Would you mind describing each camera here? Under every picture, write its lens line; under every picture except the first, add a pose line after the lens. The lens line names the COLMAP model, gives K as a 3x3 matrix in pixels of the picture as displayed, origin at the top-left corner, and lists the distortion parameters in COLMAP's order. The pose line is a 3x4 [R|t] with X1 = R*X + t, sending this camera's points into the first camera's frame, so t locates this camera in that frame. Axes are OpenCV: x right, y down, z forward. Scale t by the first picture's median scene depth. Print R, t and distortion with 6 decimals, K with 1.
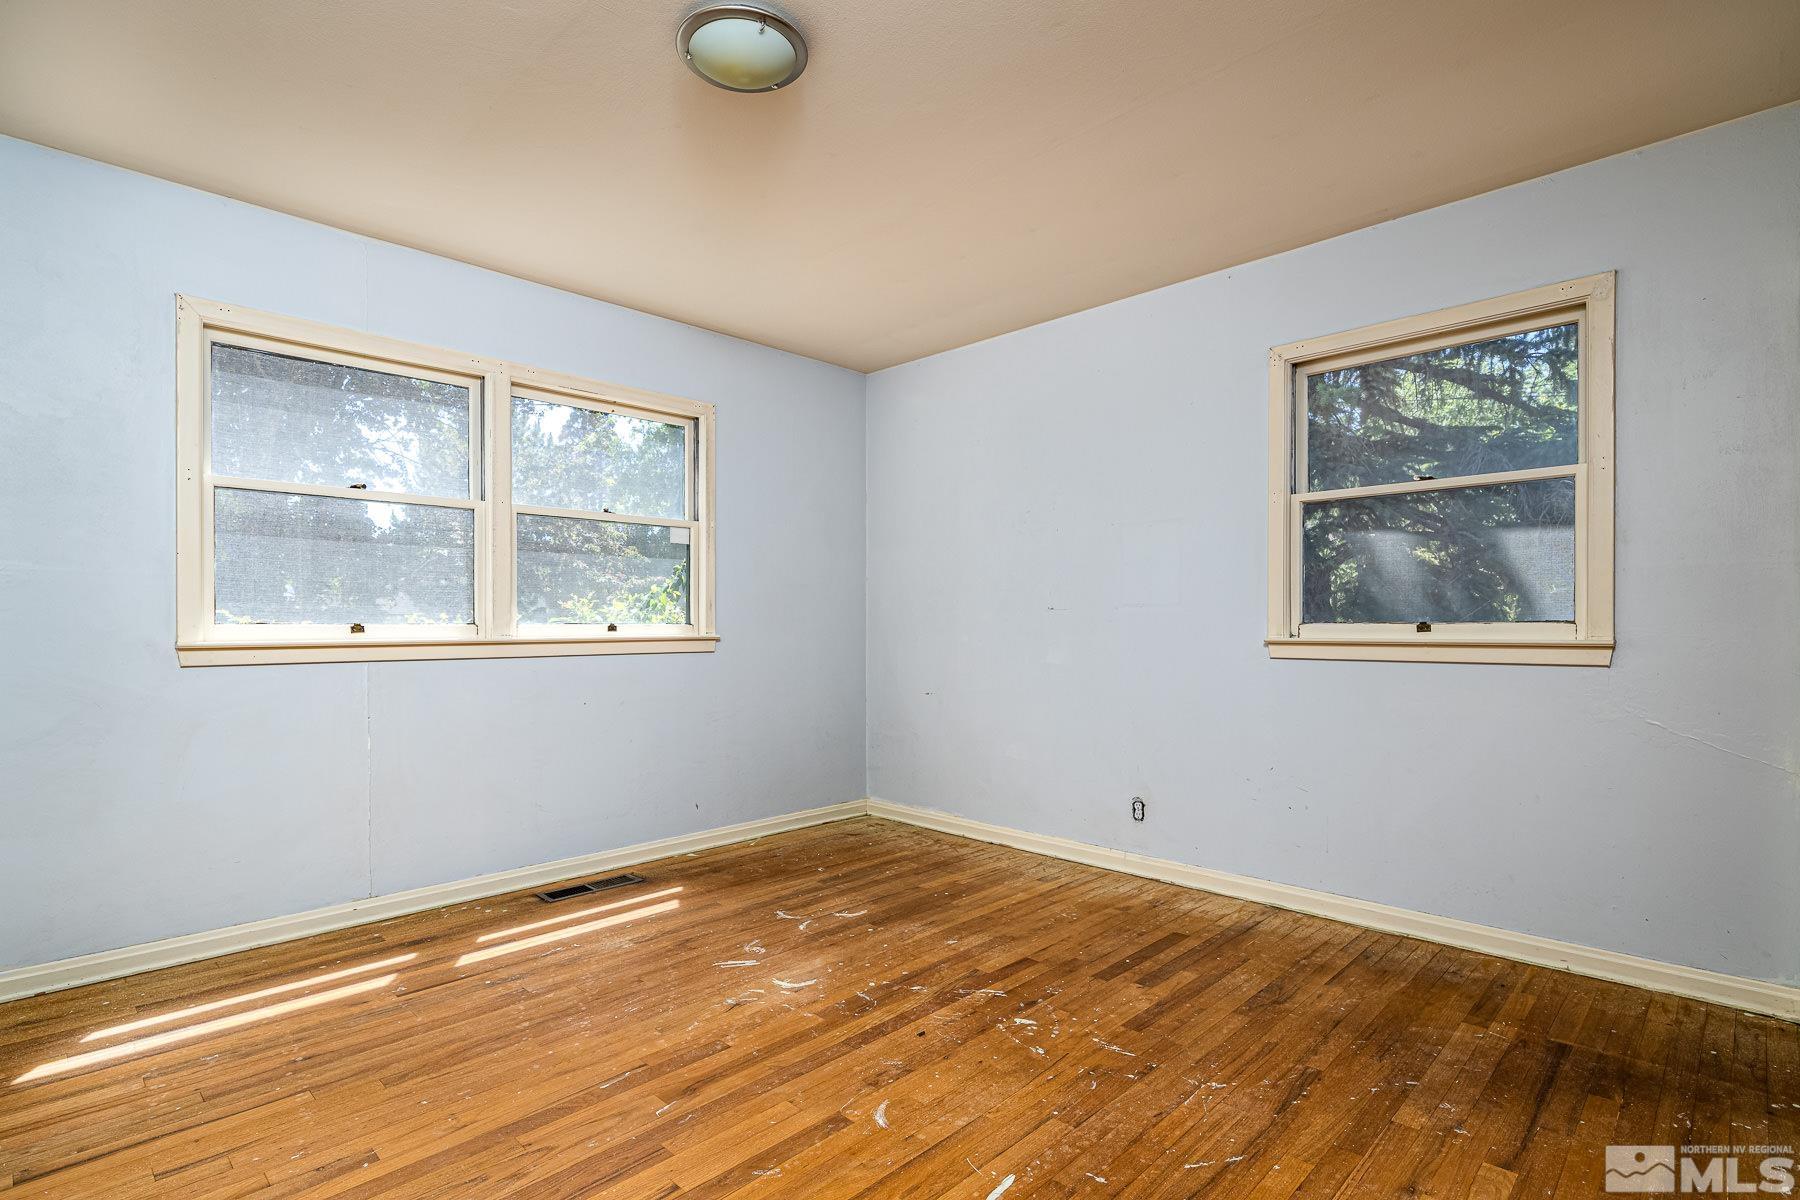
lens RADIAL K [[856.6, 0, 894.6], [0, 856.6, 608.4], [0, 0, 1]] dist [-0.001328, -0.001152]
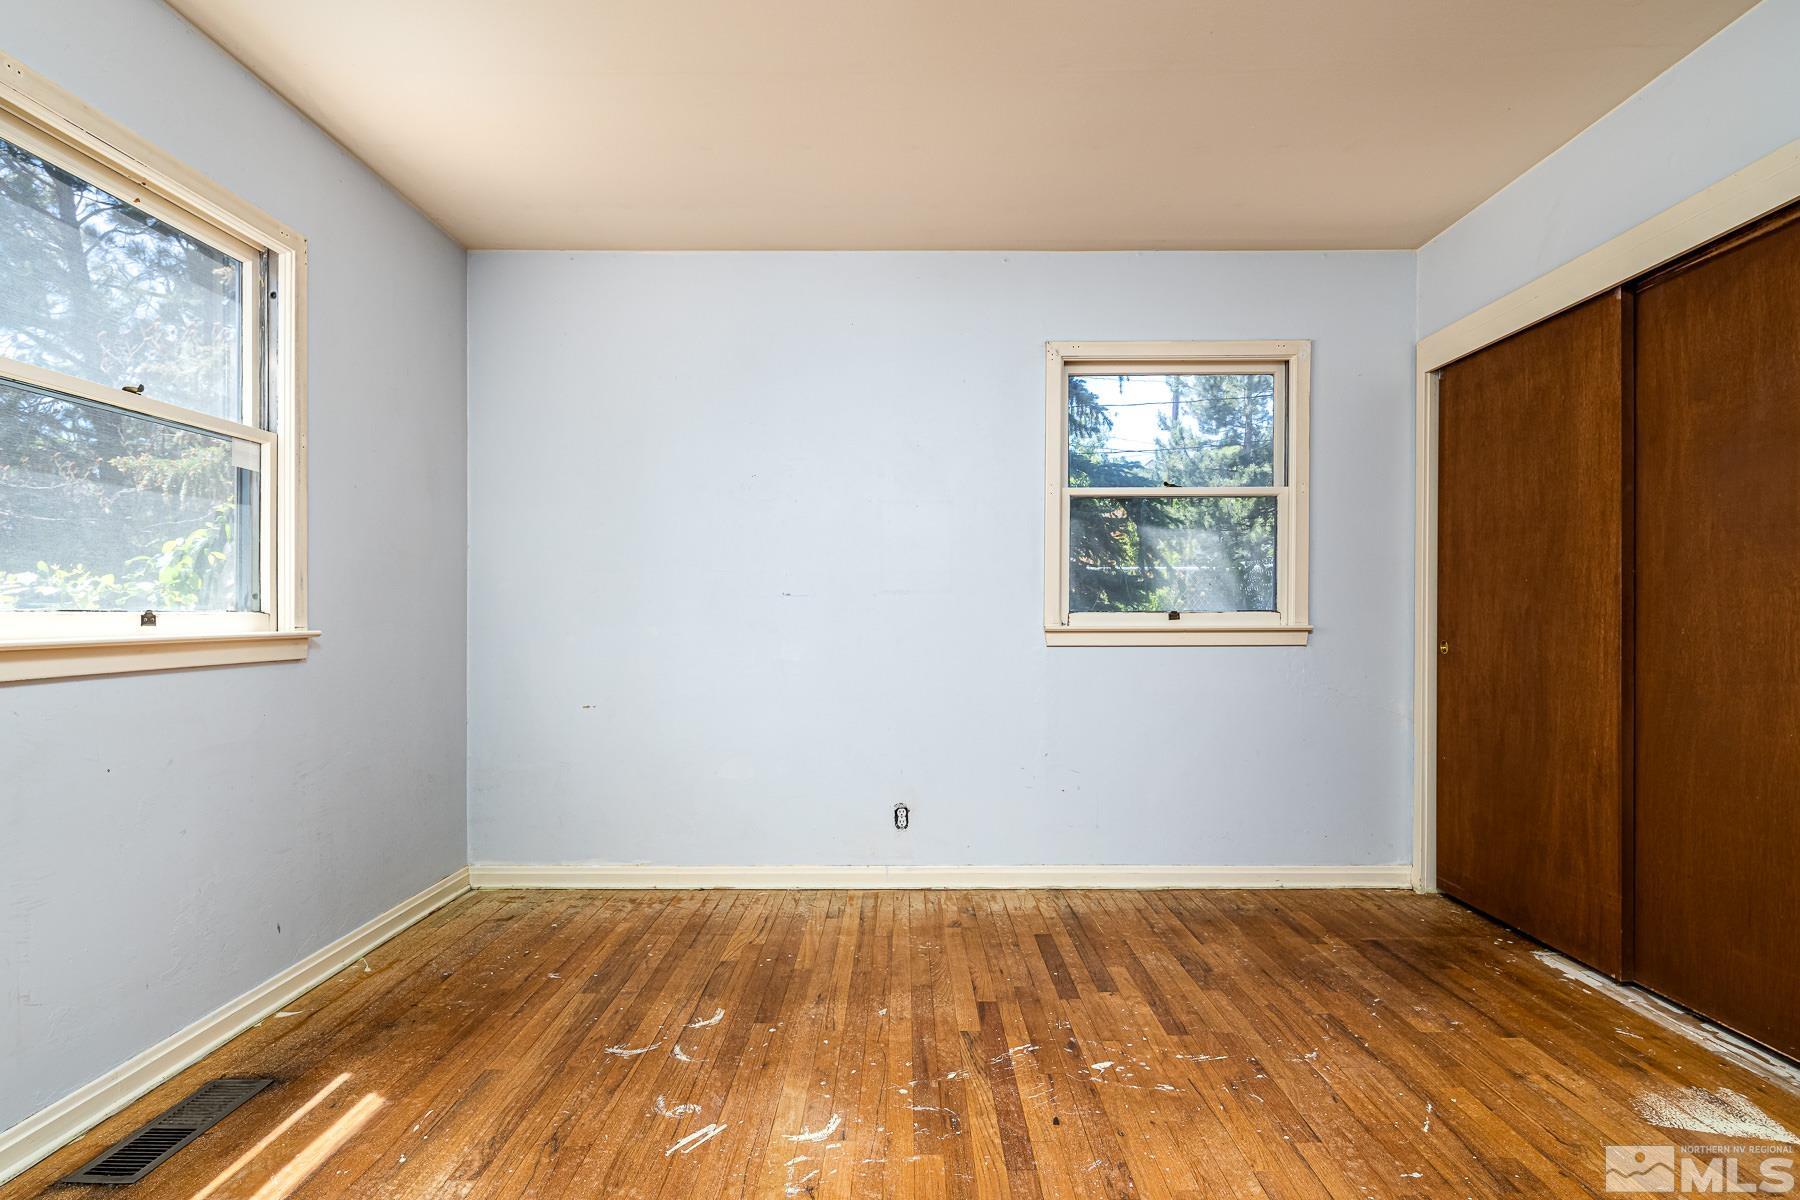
lens RADIAL K [[944.0, 0, 897.5], [0, 944.0, 606.0], [0, 0, 1]] dist [0.001815, -0.002301]
pose [[0.715372, 0.006495, 0.698713, -0.483096], [-0.012831, 0.999910, 0.003842, 0.008151], [-0.698626, -0.011714, 0.715391, 0.329255]]
